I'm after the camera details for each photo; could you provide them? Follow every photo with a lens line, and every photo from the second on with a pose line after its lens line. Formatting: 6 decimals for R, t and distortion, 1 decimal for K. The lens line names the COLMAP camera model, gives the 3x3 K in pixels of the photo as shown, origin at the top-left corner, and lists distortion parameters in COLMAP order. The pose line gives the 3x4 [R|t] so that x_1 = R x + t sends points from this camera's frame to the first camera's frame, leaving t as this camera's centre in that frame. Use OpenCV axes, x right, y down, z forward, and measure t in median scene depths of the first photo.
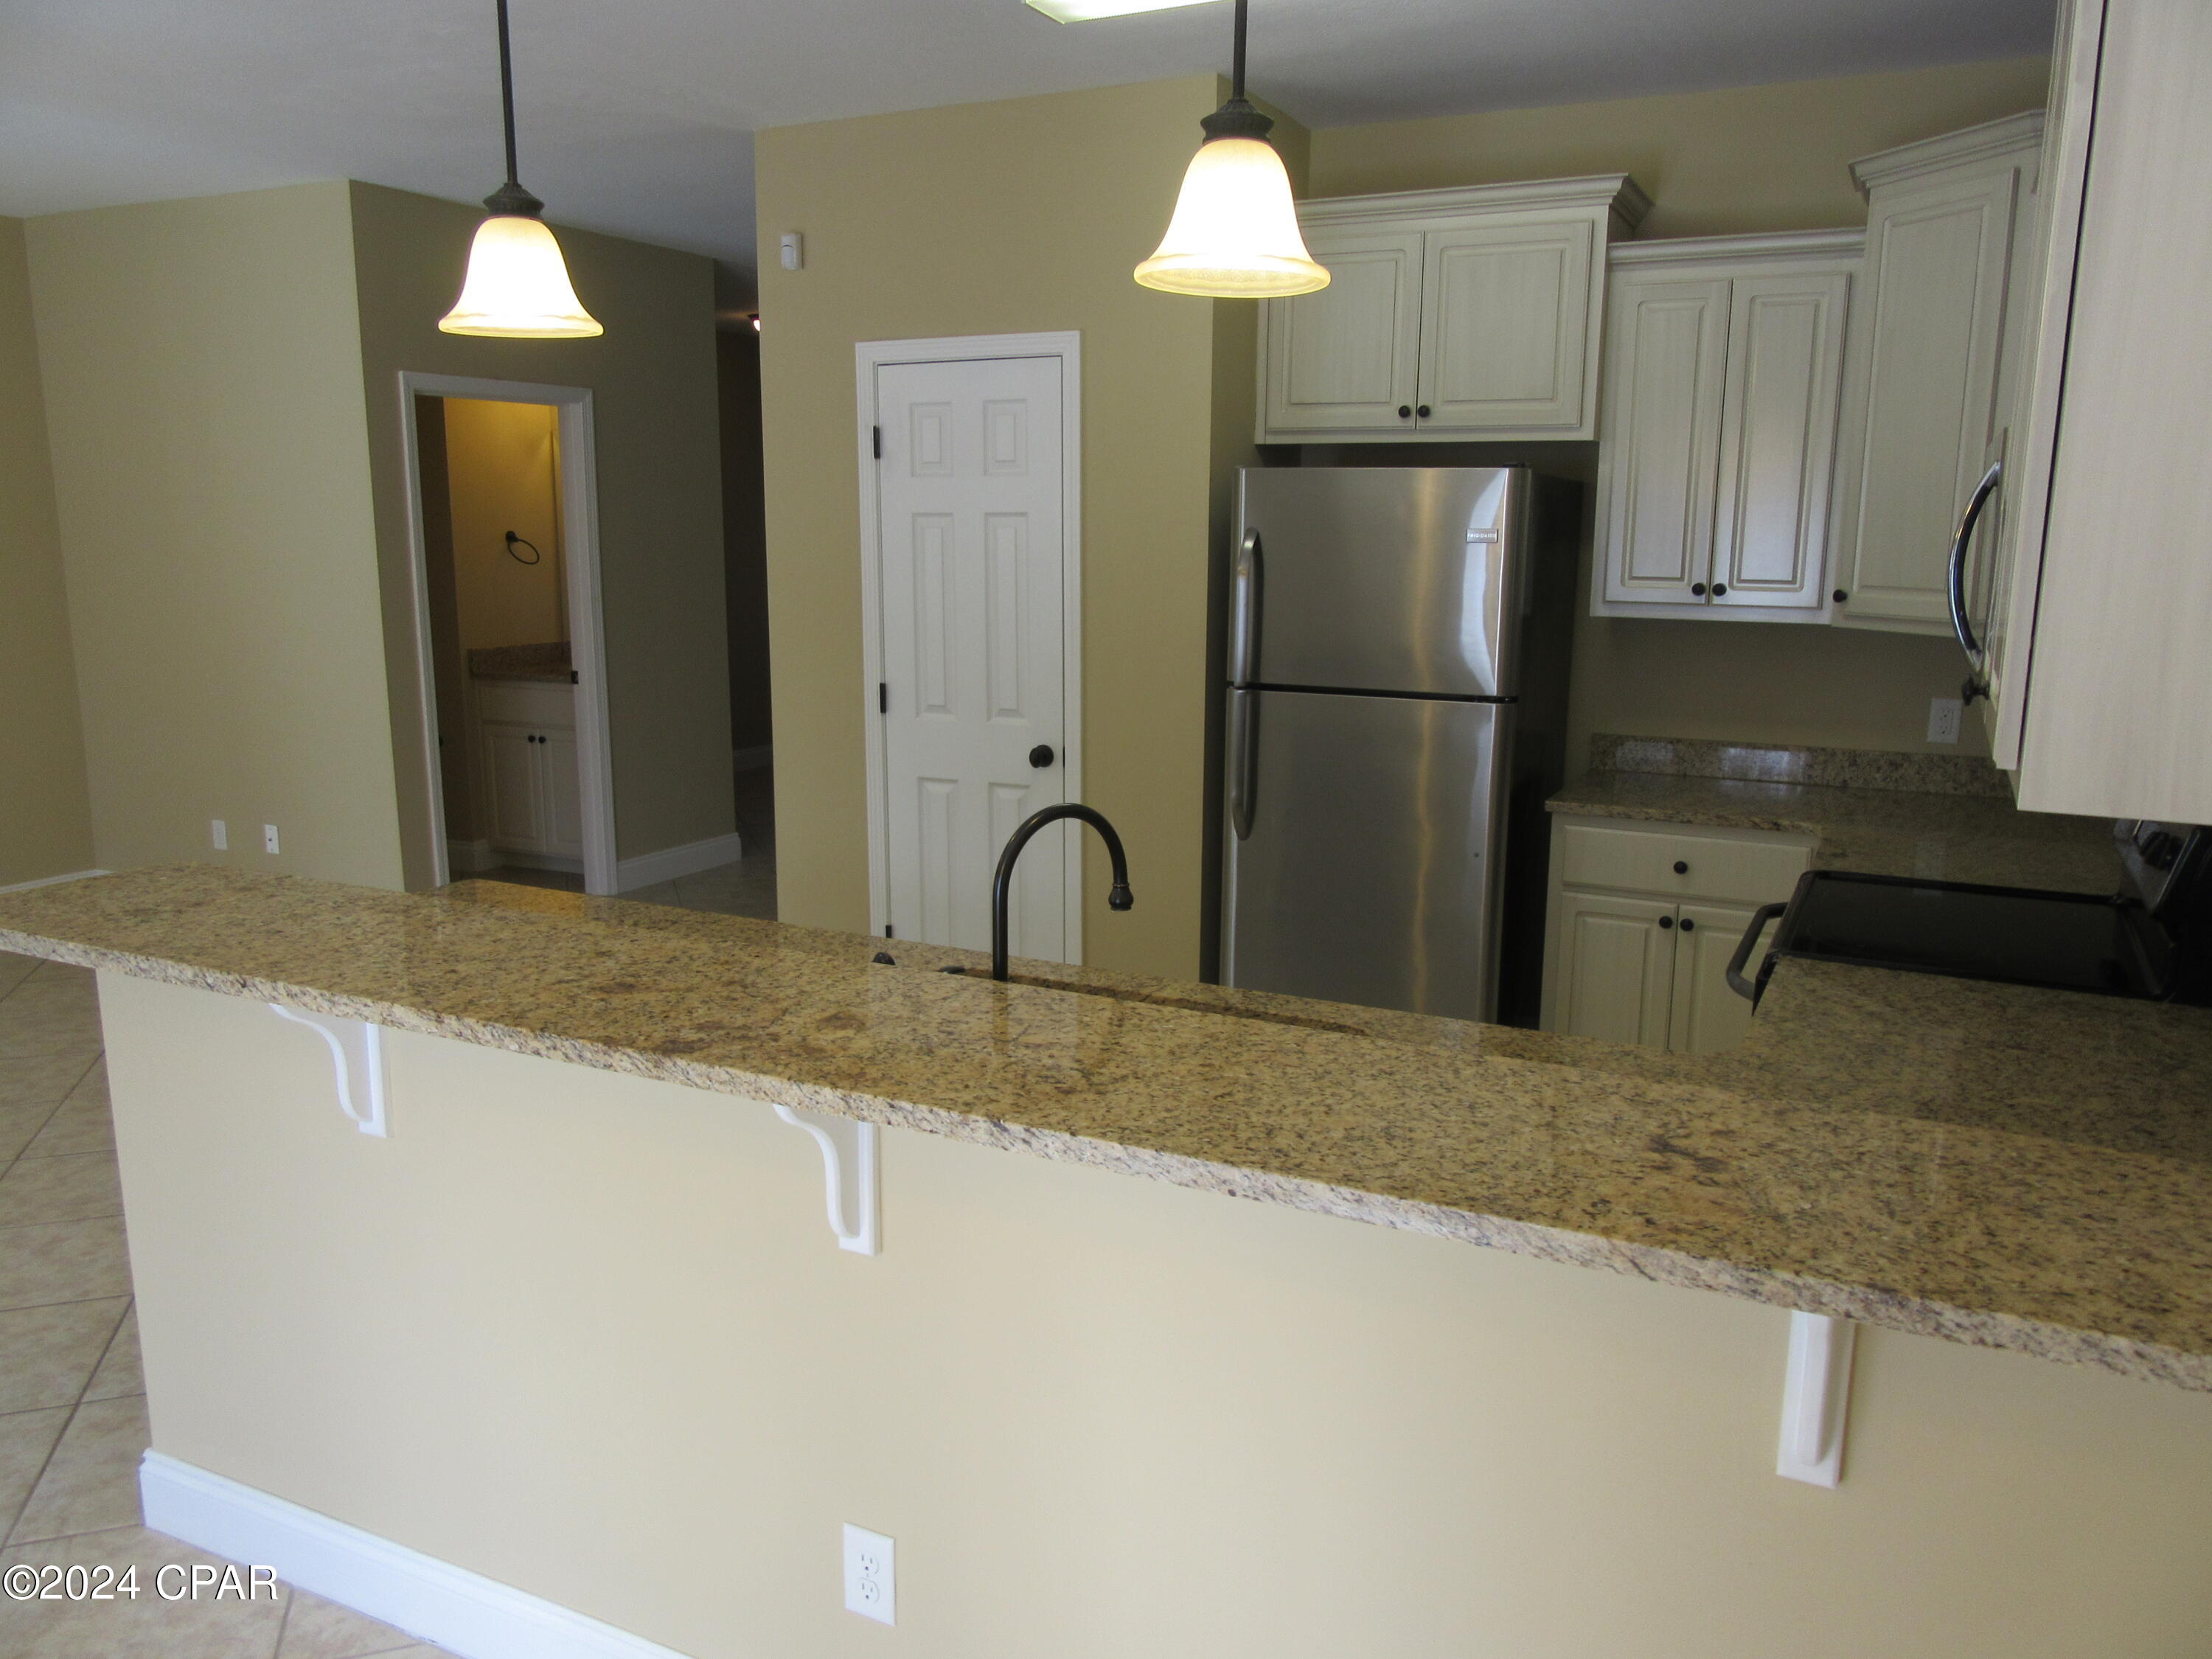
lens RADIAL K [[1650.3, 0, 1108.2], [0, 1650.3, 822.3], [0, 0, 1]] dist [-0.001259, 0.003101]
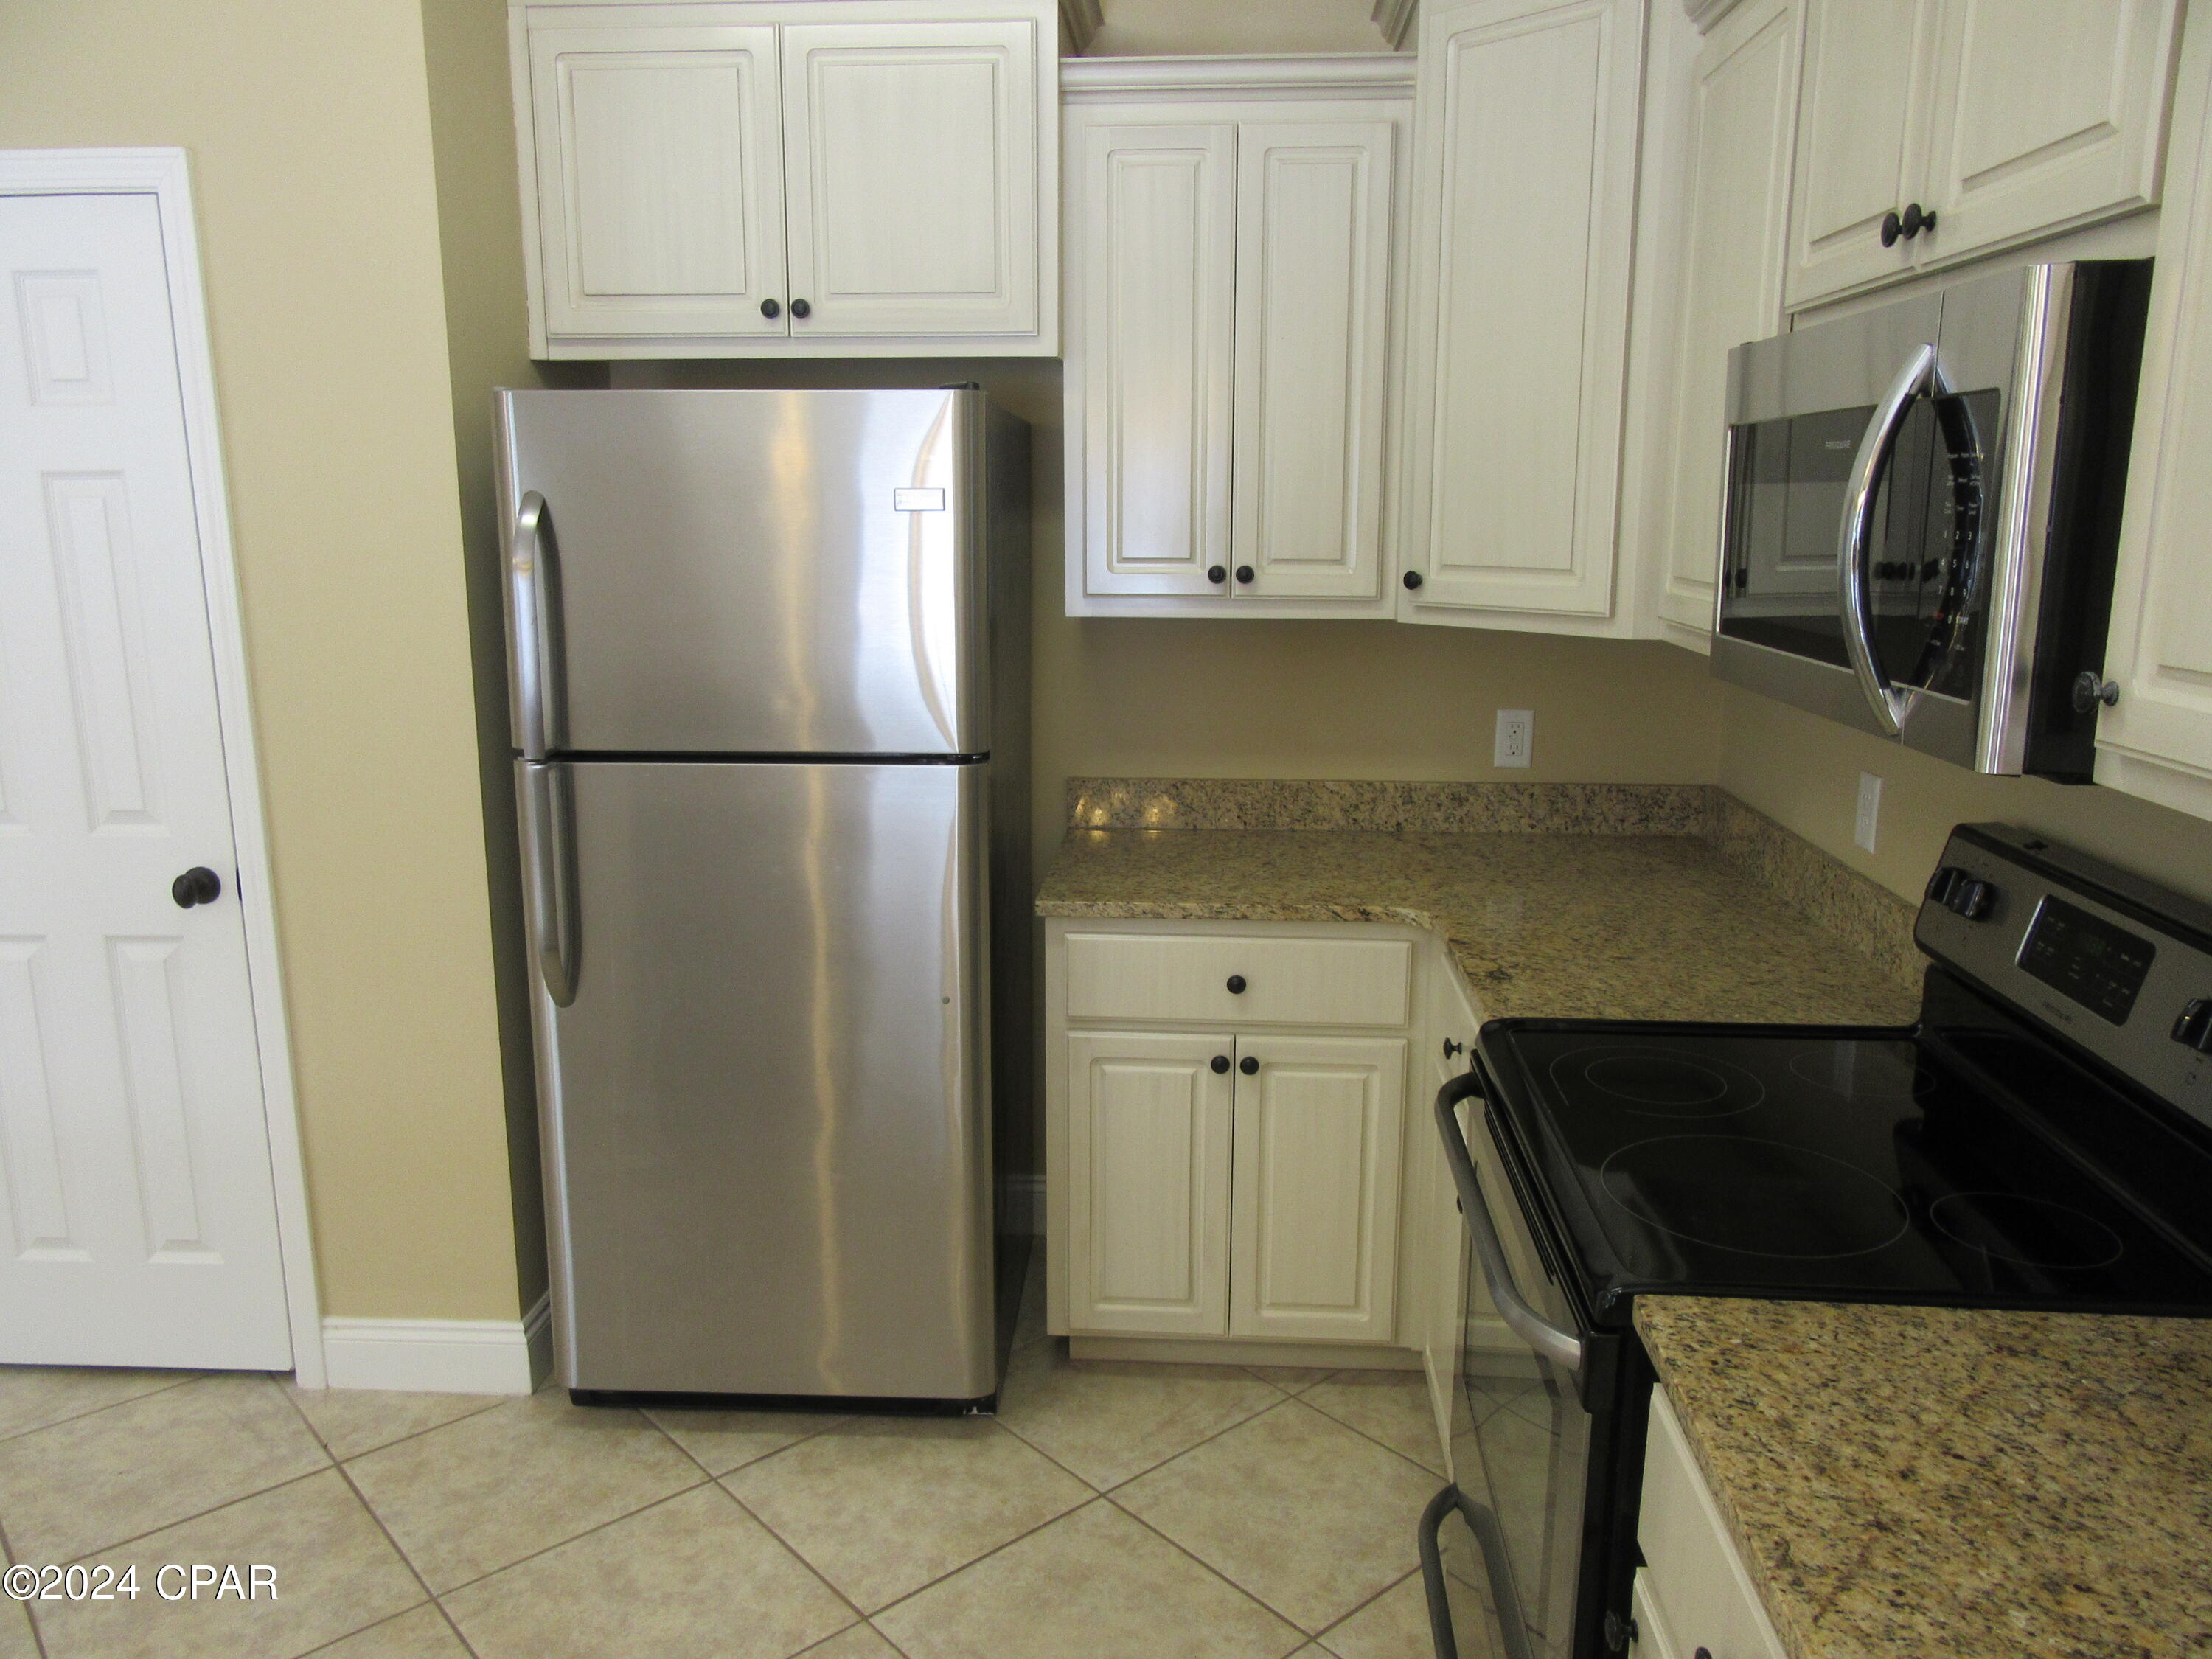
lens RADIAL K [[1650.3, 0, 1111.1], [0, 1650.3, 825.2], [0, 0, 1]] dist [-0.001259, 0.003101]
pose [[0.922170, -0.085062, 0.377316, 0.044565], [0.078138, 0.996374, 0.033652, -0.062516], [-0.378811, -0.001550, 0.925473, 0.370013]]
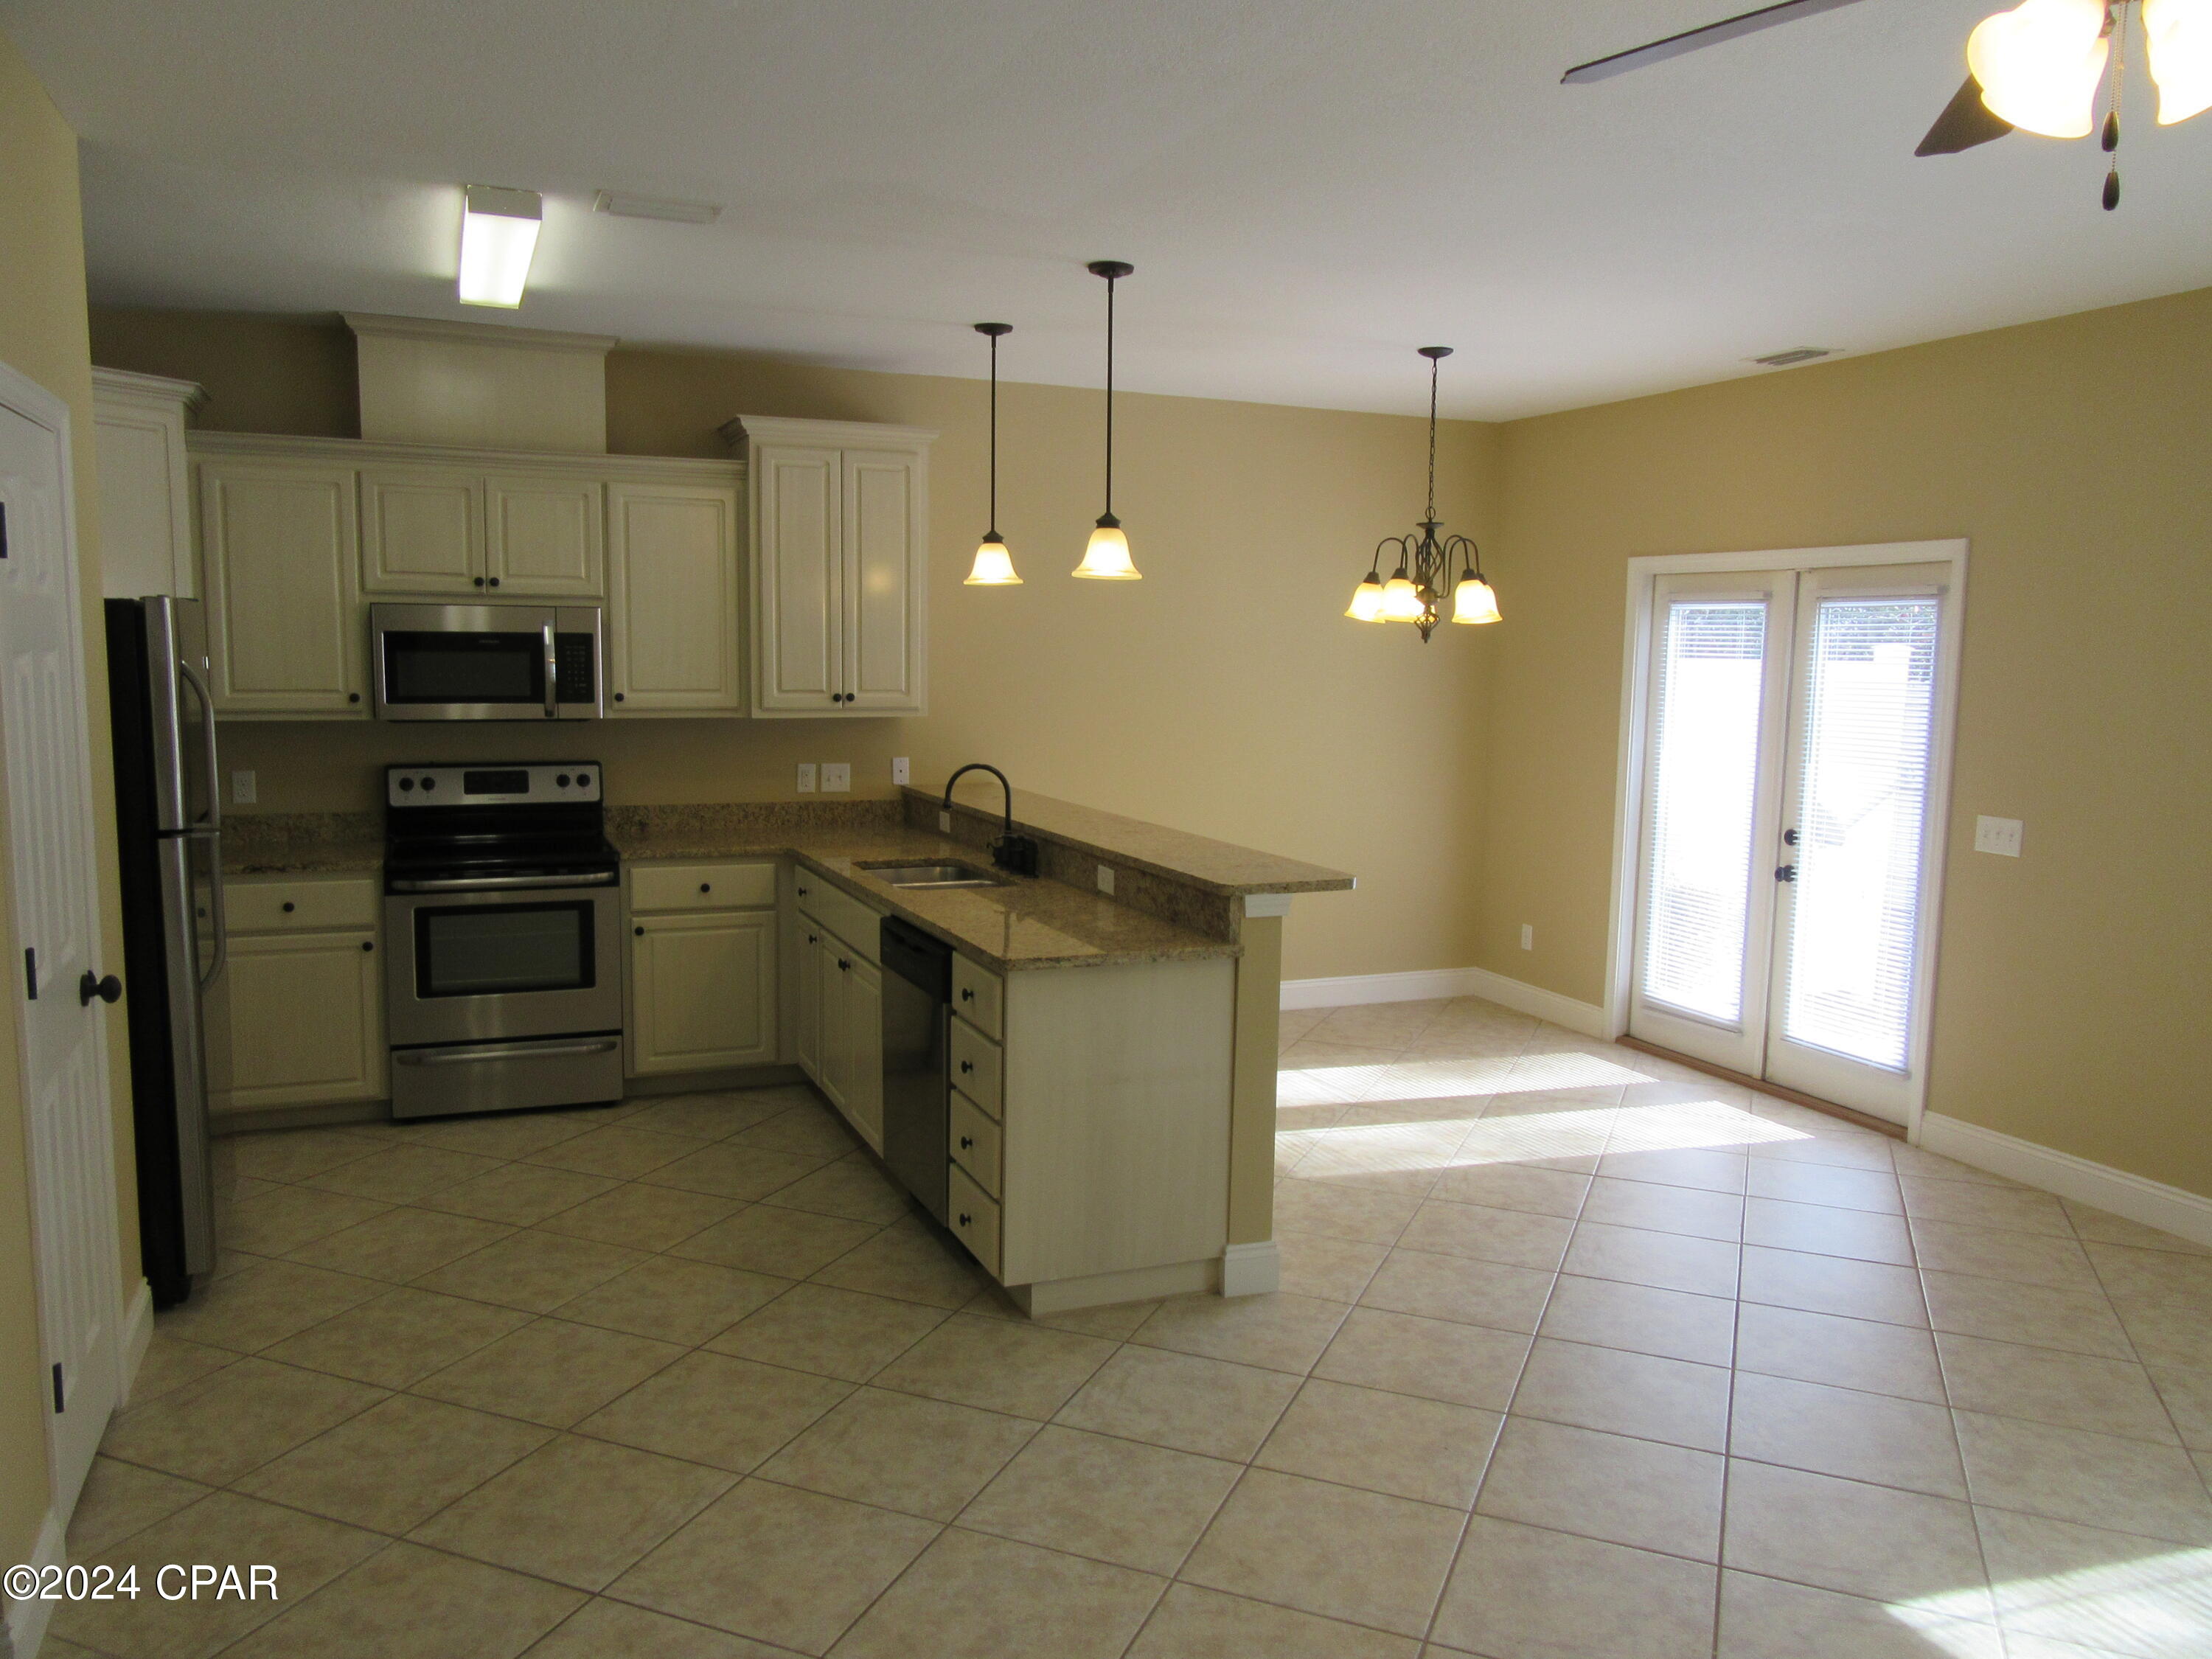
lens RADIAL K [[1650.3, 0, 1107.5], [0, 1650.3, 817.3], [0, 0, 1]] dist [-0.001259, 0.003101]
pose [[-0.759322, -0.086392, 0.644955, -0.912484], [0.104399, 0.962134, 0.251791, -0.272741], [-0.642286, 0.258523, -0.721551, 1.351621]]
